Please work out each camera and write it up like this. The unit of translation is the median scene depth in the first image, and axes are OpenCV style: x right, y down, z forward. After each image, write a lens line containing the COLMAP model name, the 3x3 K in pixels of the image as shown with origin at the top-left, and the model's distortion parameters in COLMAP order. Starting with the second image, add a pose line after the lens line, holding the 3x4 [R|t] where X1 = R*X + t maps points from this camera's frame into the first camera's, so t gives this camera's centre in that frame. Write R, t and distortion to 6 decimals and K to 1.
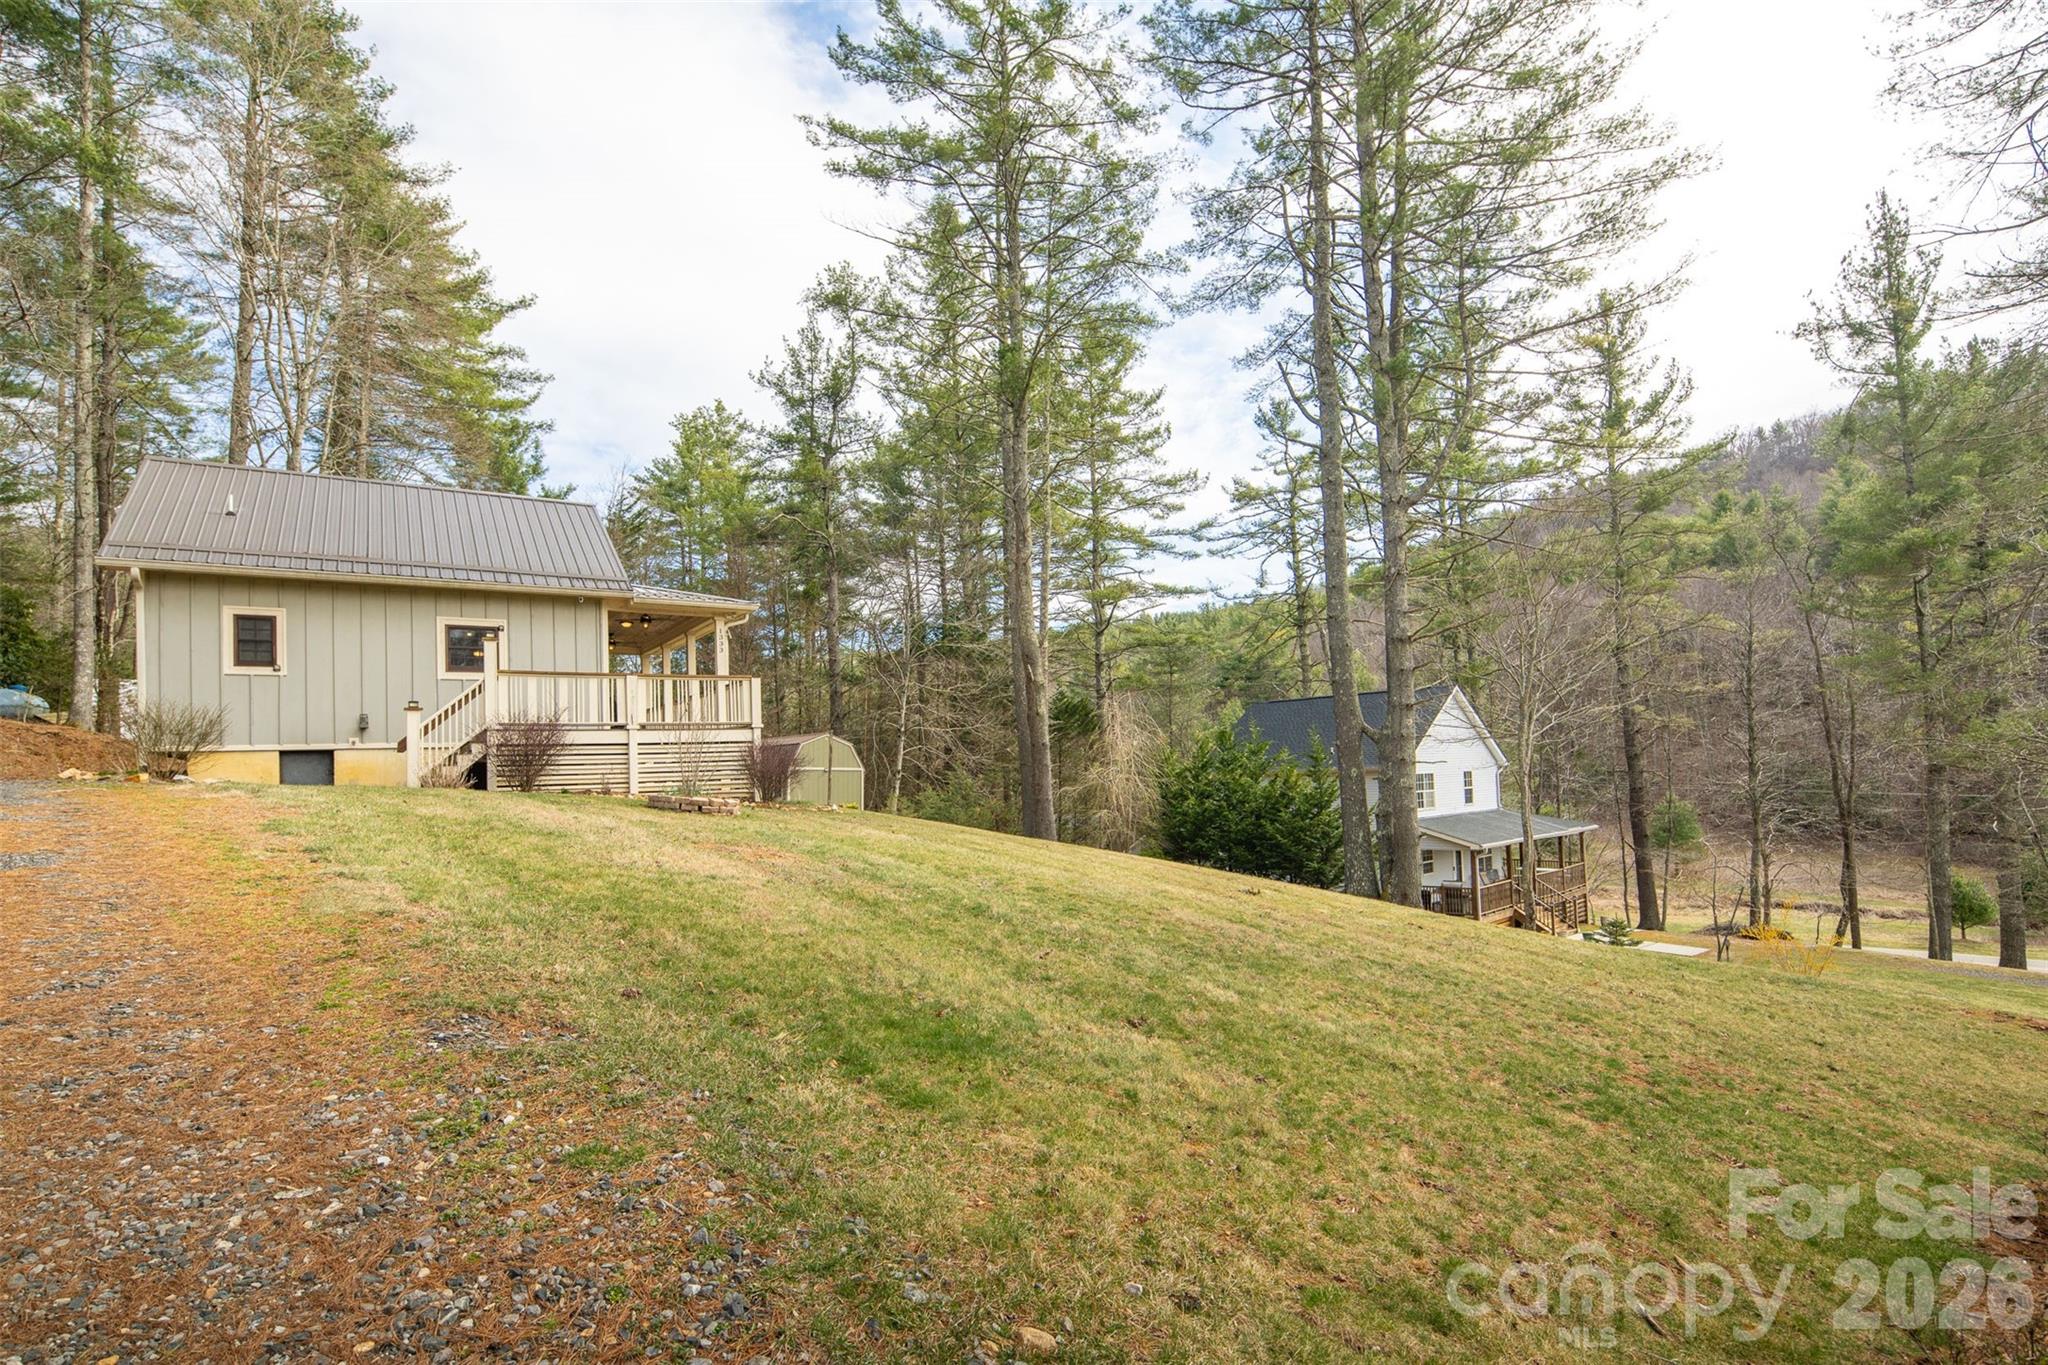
lens RADIAL K [[1014.1, 0, 1032.0], [0, 1014.1, 747.5], [0, 0, 1]] dist [0.004938, -0.004332]
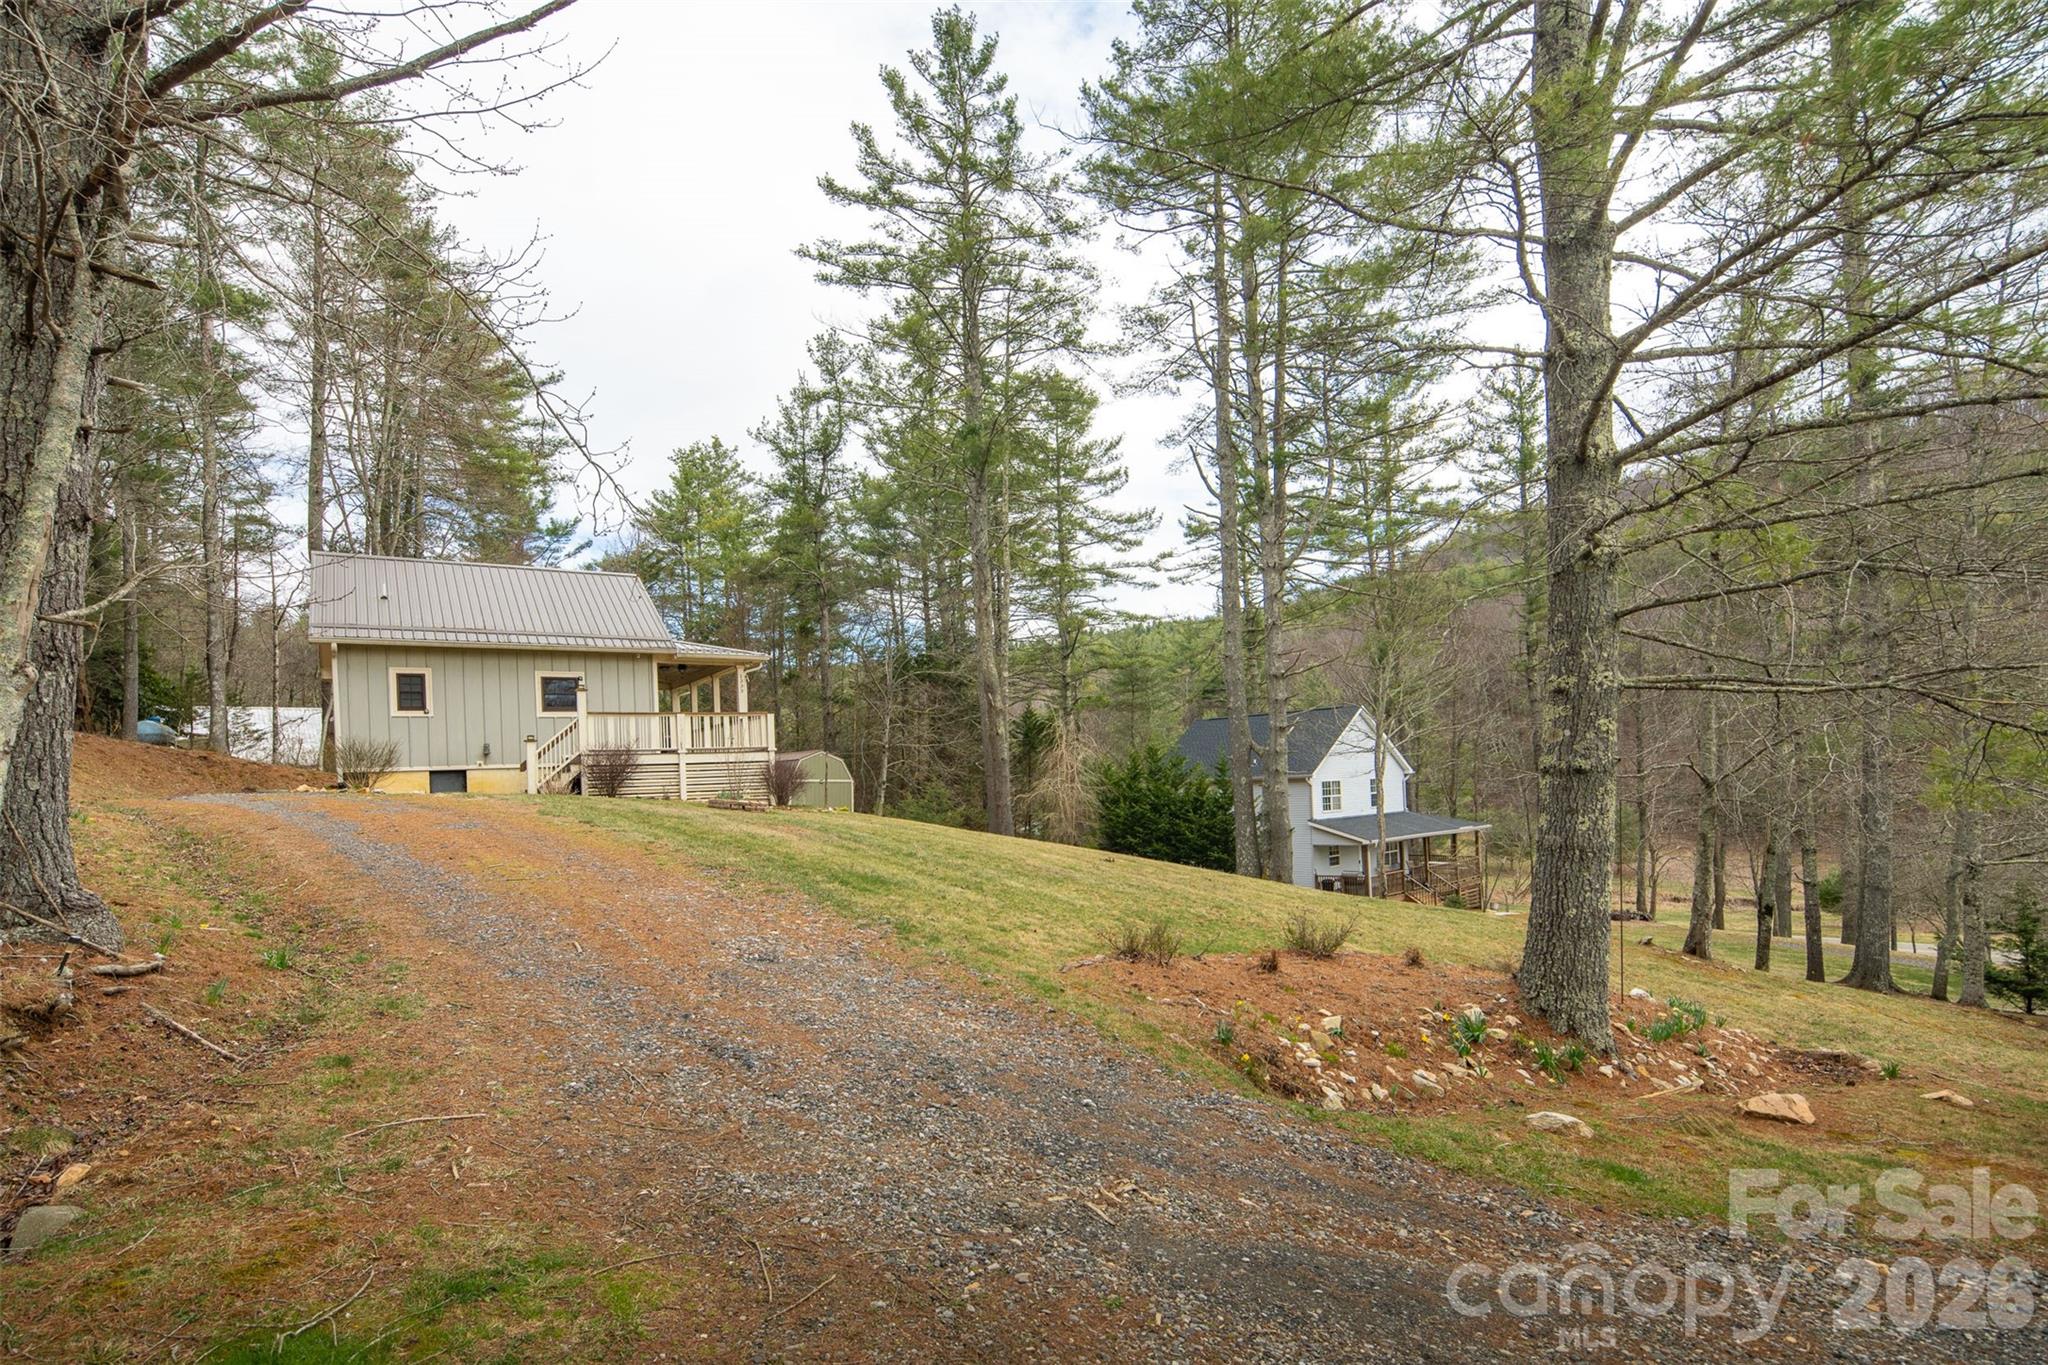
lens RADIAL K [[1014.1, 0, 1035.8], [0, 1014.1, 787.5], [0, 0, 1]] dist [0.004938, -0.004332]
pose [[0.999918, -0.006836, 0.010841, 0.036901], [0.006514, 0.999543, 0.029502, -0.004823], [-0.011038, -0.029429, 0.999506, -0.203056]]
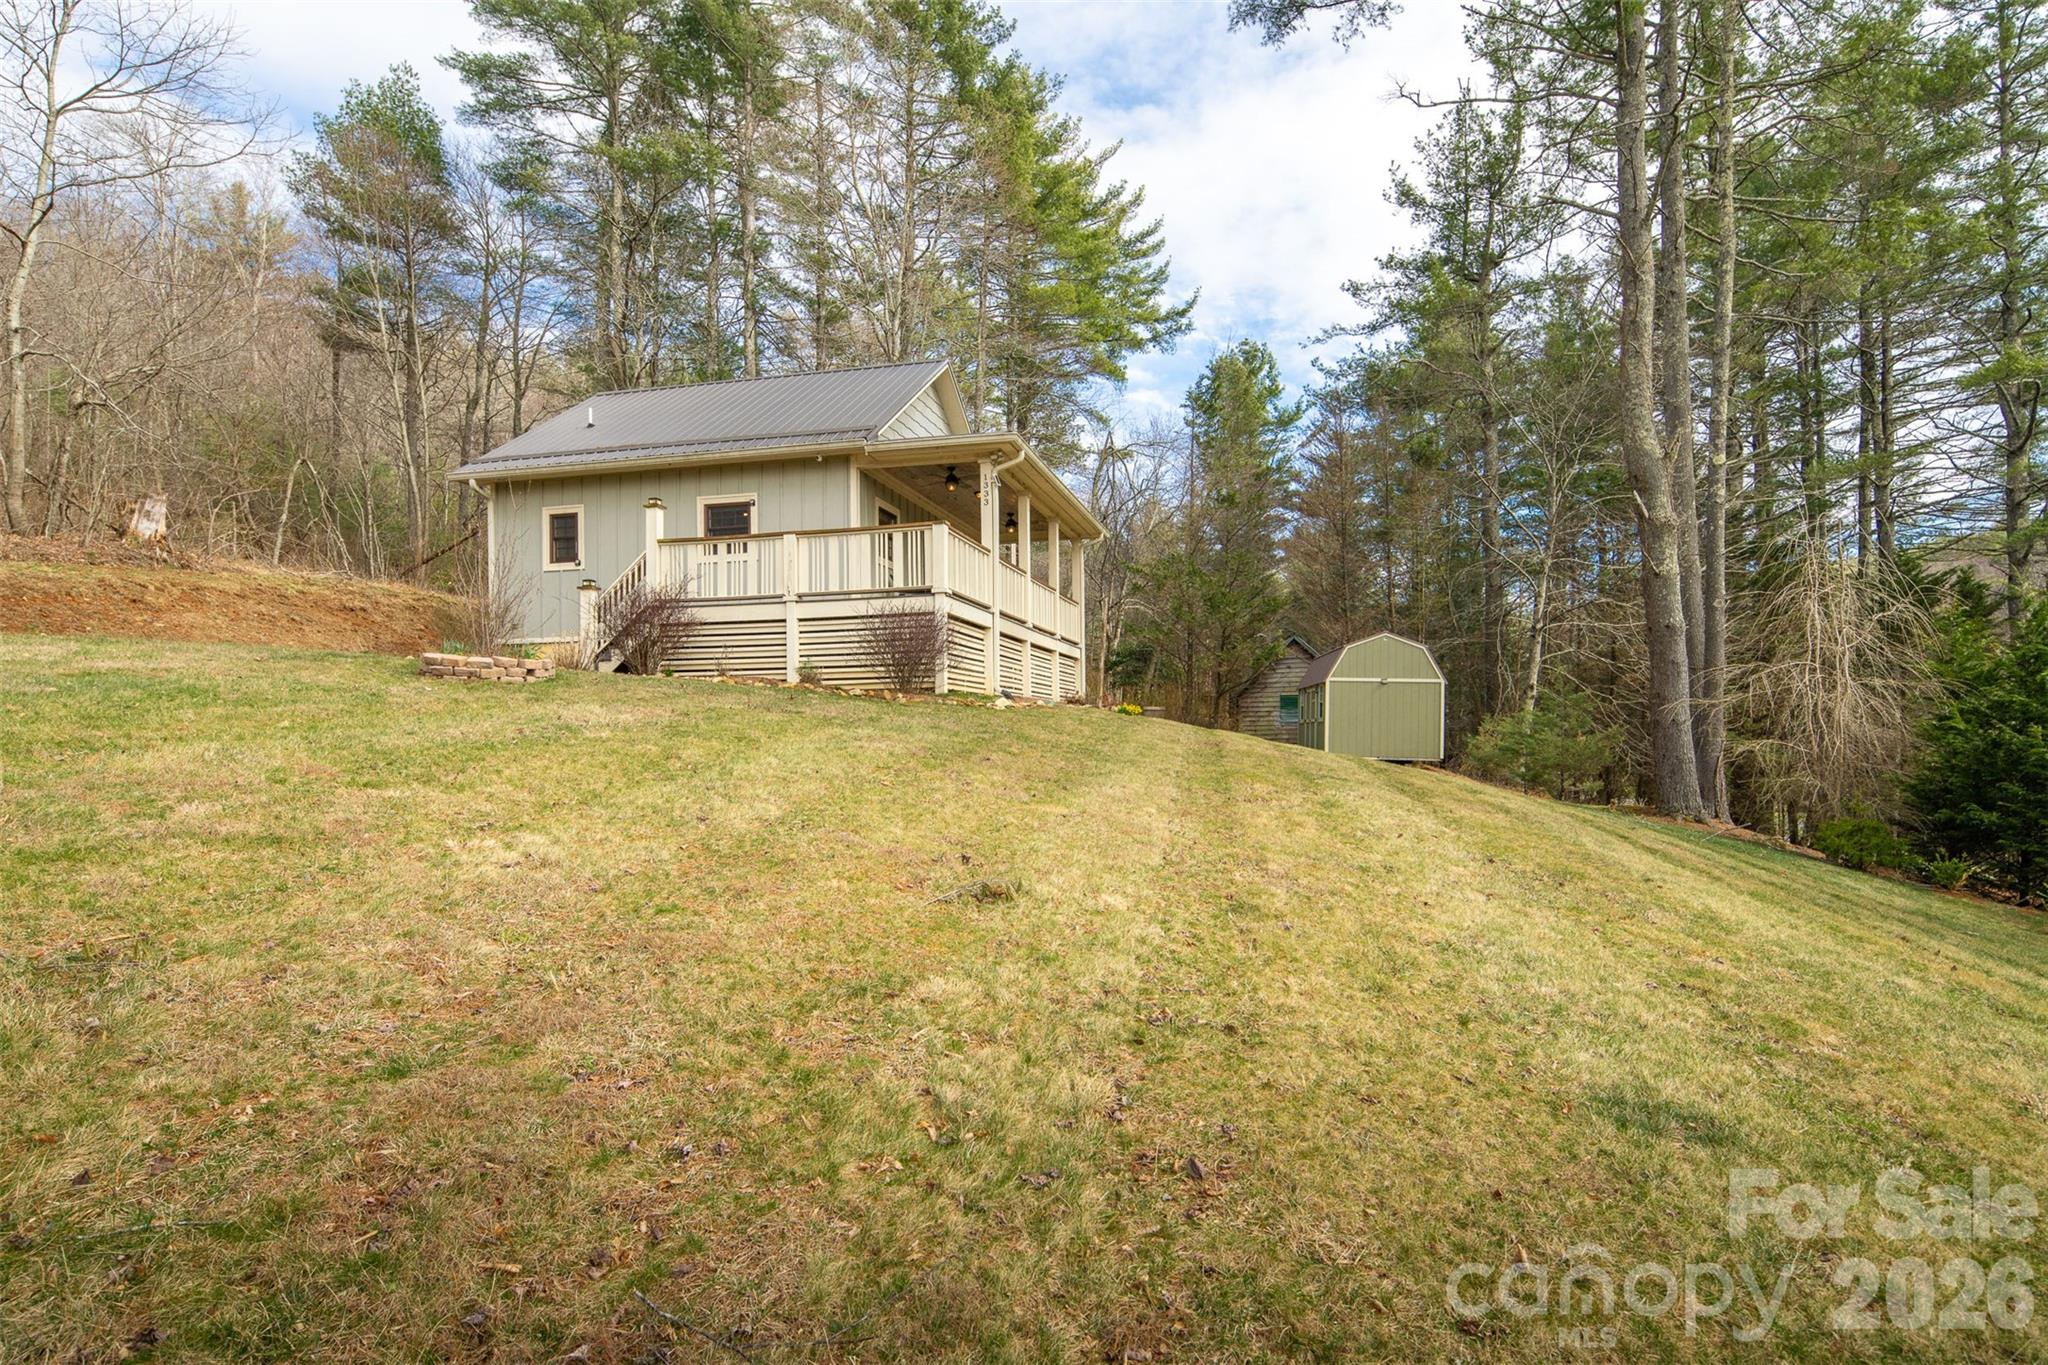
lens RADIAL K [[1014.1, 0, 1023.8], [0, 1014.1, 745.0], [0, 0, 1]] dist [0.004938, -0.004332]
pose [[0.688817, 0.036378, -0.724022, 0.176592], [0.008140, 0.998289, 0.057902, 0.027646], [0.724890, -0.045777, 0.687342, 0.308593]]
